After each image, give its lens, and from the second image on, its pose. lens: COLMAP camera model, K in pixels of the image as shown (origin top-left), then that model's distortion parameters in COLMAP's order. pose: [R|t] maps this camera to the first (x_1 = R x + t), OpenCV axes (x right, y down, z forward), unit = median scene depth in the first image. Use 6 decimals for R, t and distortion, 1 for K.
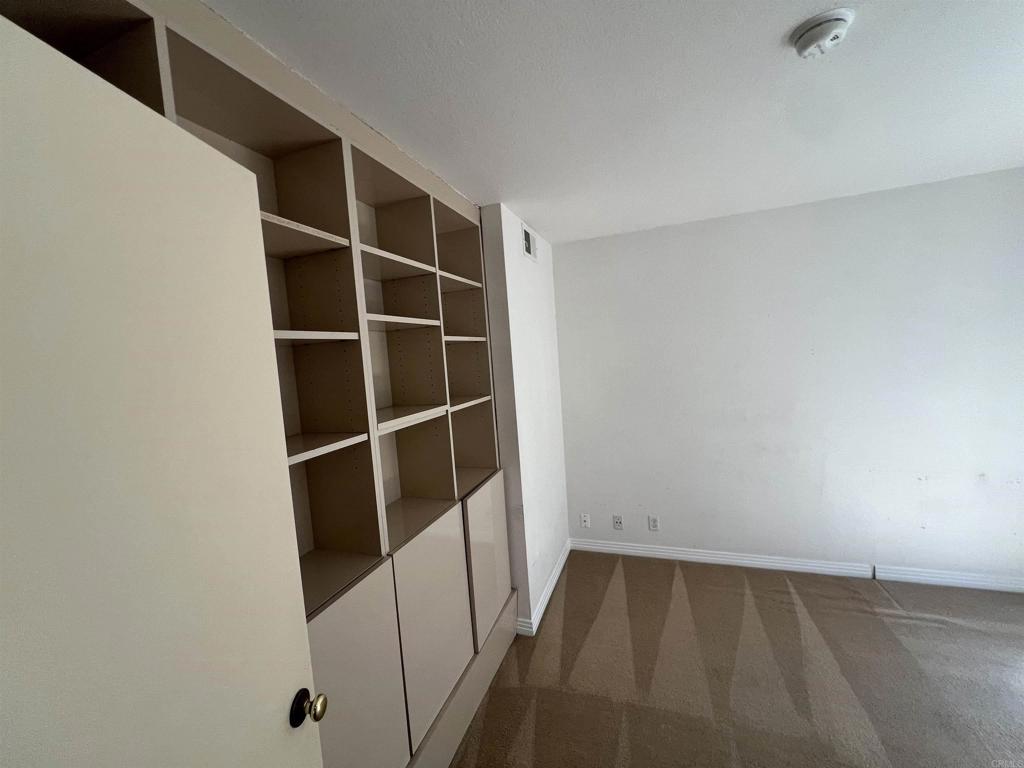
lens RADIAL K [[411.8, 0, 508.9], [0, 411.8, 383.6], [0, 0, 1]] dist [-0.002382, 0.000747]
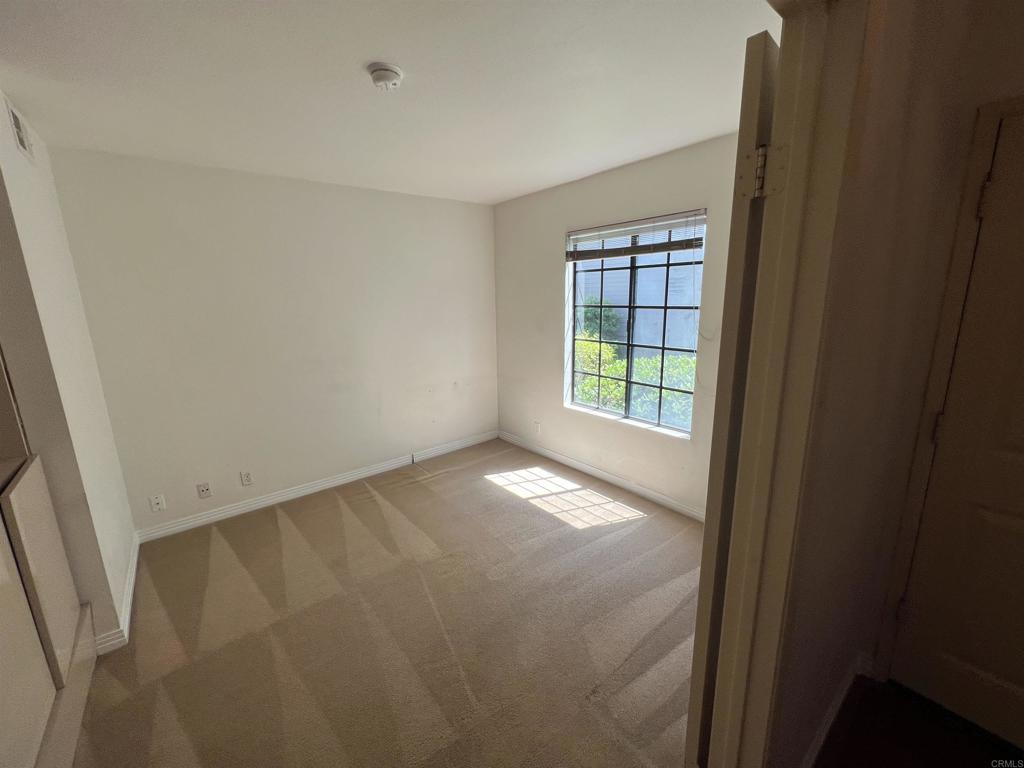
lens RADIAL K [[411.8, 0, 509.9], [0, 411.8, 386.6], [0, 0, 1]] dist [-0.002382, 0.000747]
pose [[0.511304, -0.128238, 0.849778, -0.178634], [0.052139, 0.991612, 0.118270, 0.045594], [-0.857817, -0.016165, 0.513702, -0.069010]]
